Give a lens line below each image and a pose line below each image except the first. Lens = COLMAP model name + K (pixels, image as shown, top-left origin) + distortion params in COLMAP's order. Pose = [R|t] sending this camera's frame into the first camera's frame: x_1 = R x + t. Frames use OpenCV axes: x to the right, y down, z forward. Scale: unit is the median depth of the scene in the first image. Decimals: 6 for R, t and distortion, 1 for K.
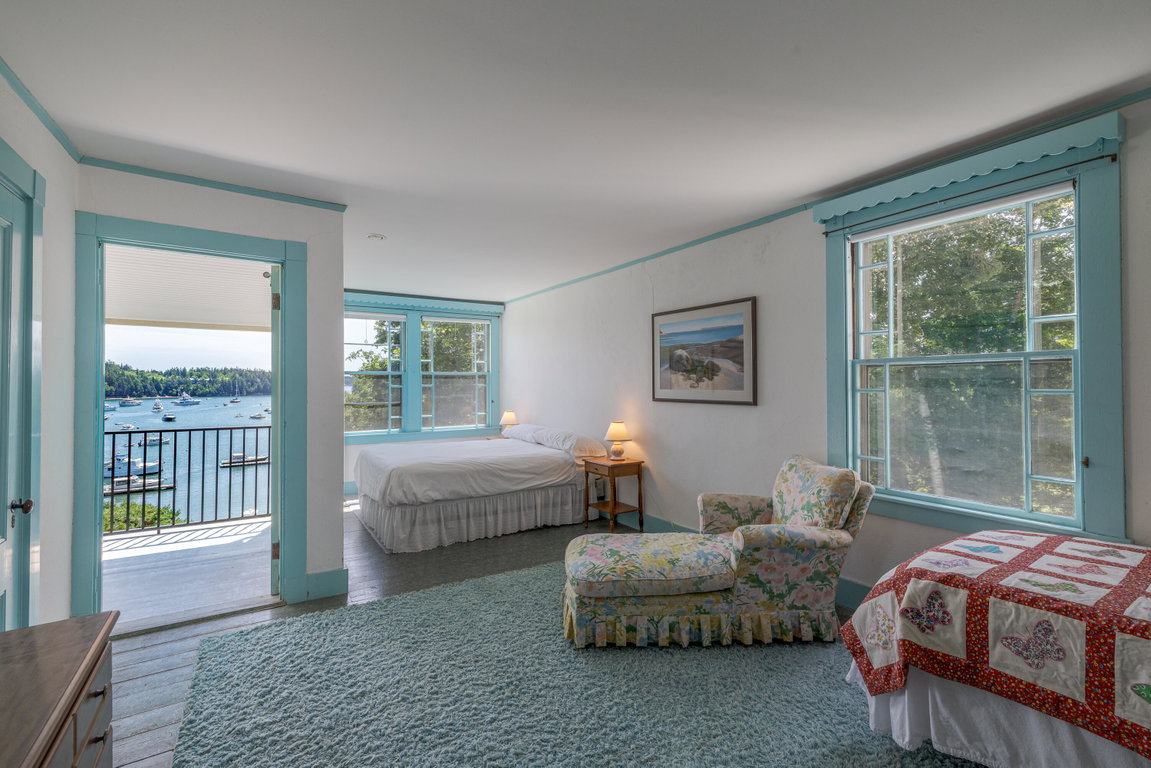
lens RADIAL K [[492.4, 0, 570.7], [0, 492.4, 382.4], [0, 0, 1]] dist [0.000846, -0.000007]
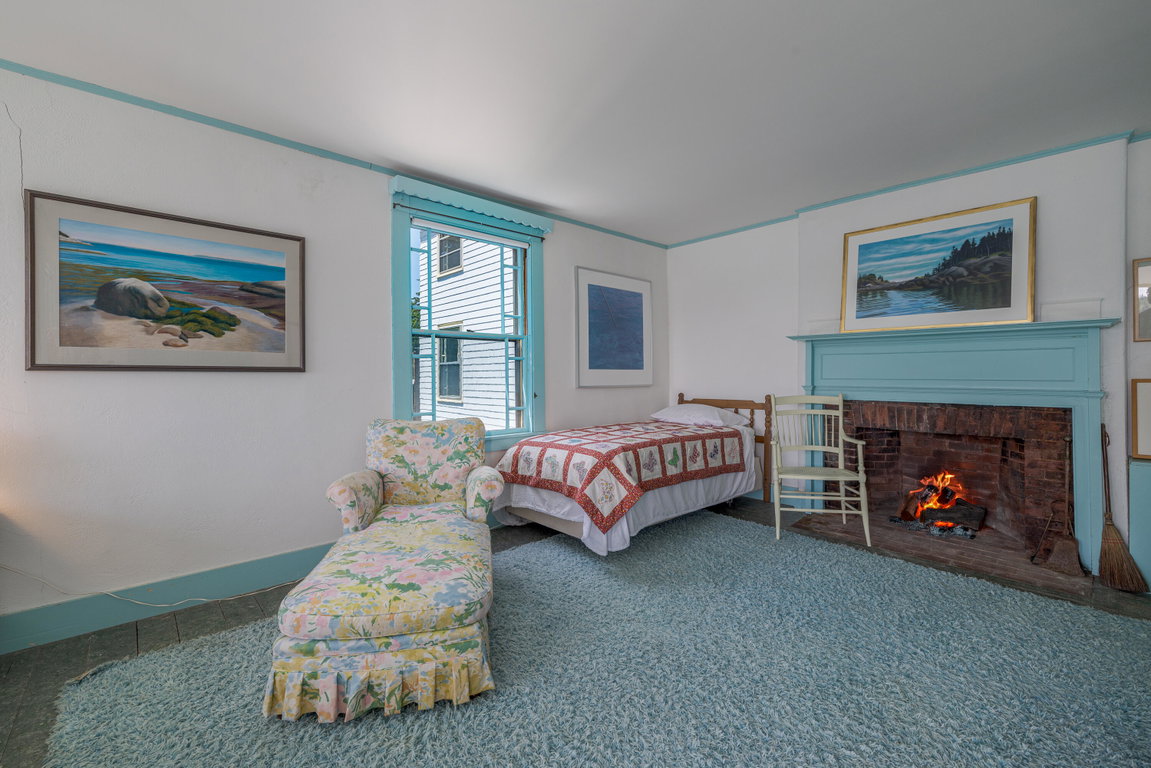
lens RADIAL K [[492.4, 0, 571.0], [0, 492.4, 376.6], [0, 0, 1]] dist [0.000846, -0.000007]
pose [[-0.165027, -0.000206, 0.986289, -0.432580], [-0.003130, 0.999995, -0.000315, 0.046498], [-0.986284, -0.003139, -0.165027, 0.601089]]
